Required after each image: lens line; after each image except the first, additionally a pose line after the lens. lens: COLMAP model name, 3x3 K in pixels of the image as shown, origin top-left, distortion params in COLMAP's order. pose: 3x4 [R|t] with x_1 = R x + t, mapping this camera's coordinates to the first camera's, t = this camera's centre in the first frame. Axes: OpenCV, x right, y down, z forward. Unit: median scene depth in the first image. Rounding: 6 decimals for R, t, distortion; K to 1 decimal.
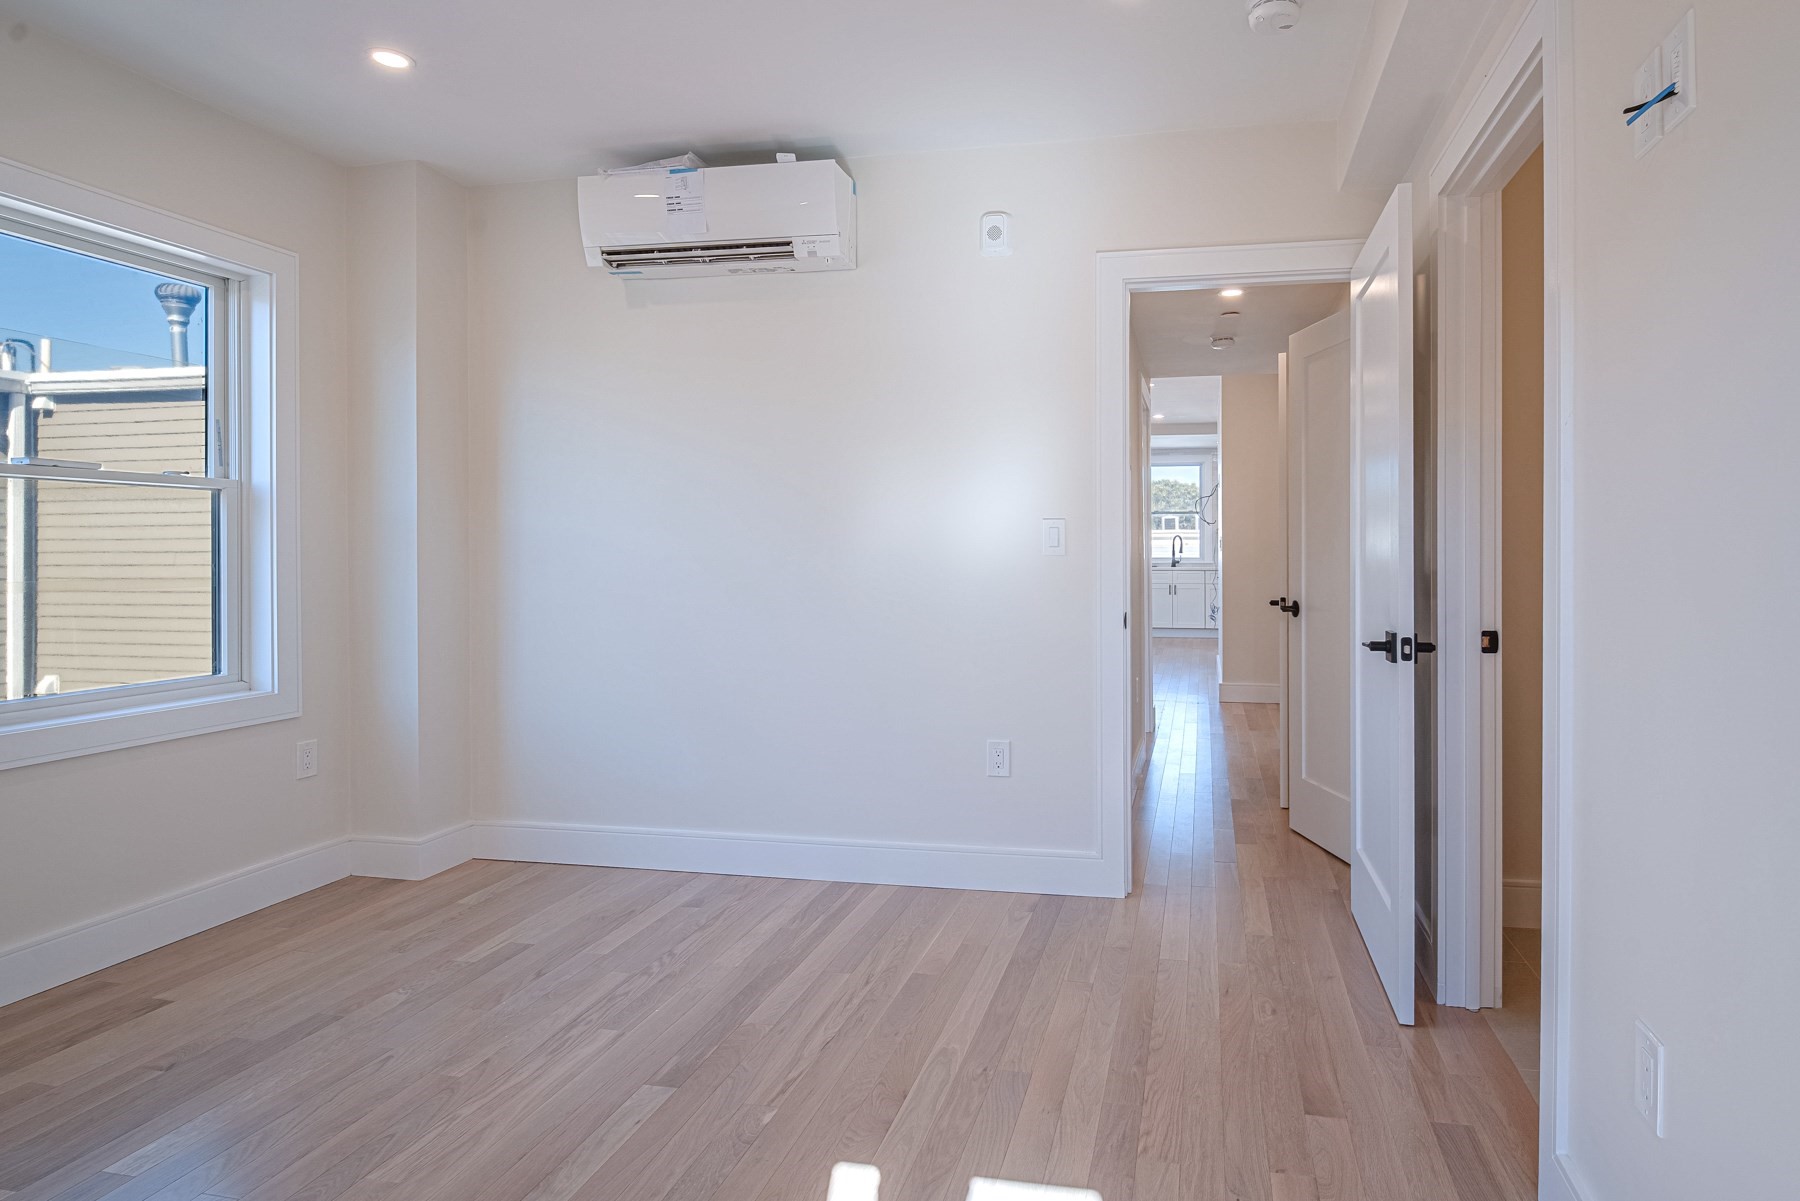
lens RADIAL K [[994.6, 0, 1021.9], [0, 994.6, 549.9], [0, 0, 1]] dist [-0.001962, -0.001582]
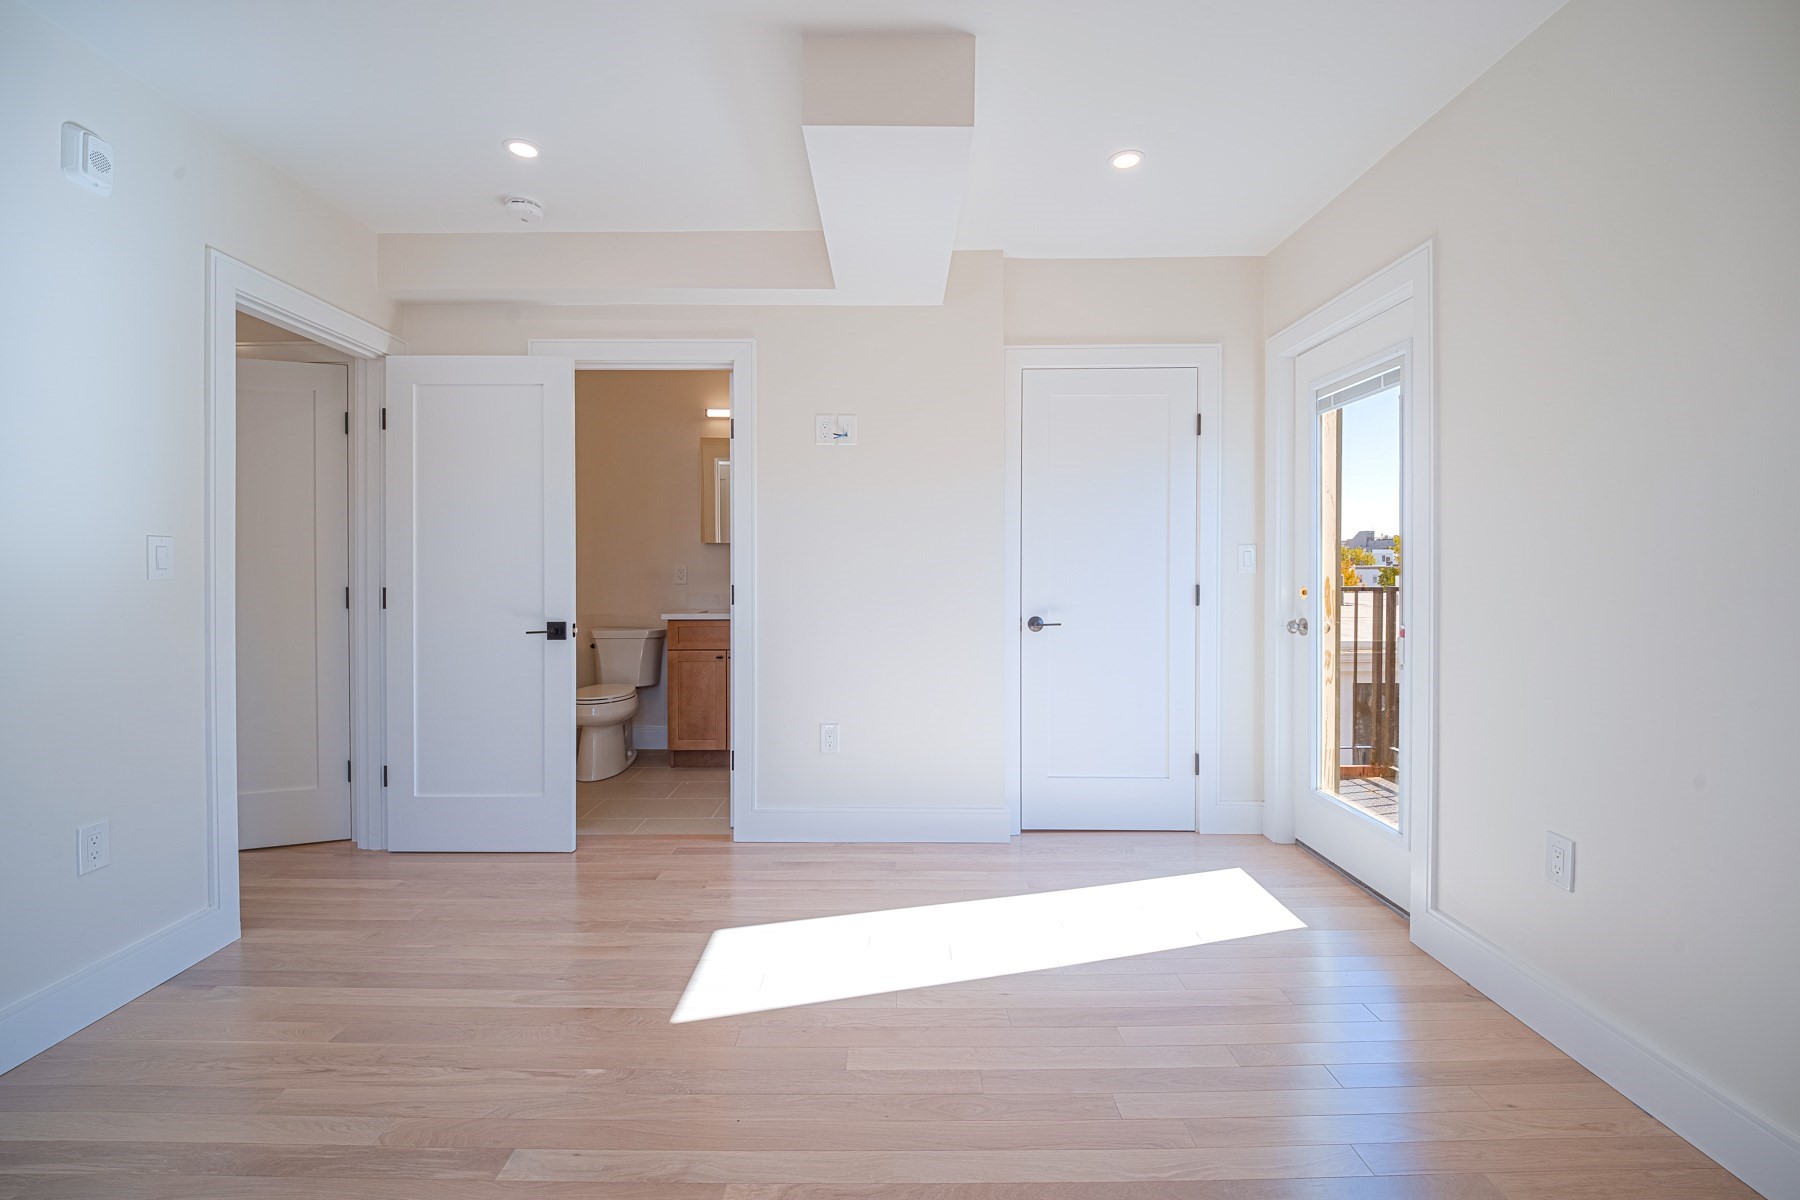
lens RADIAL K [[760.0, 0, 912.5], [0, 760.0, 573.7], [0, 0, 1]] dist [0.023584, -0.023293]
pose [[-0.205019, -0.010378, 0.978703, -1.073821], [0.003025, 0.999932, 0.011237, -0.009253], [-0.978753, 0.005264, -0.204974, 0.744362]]
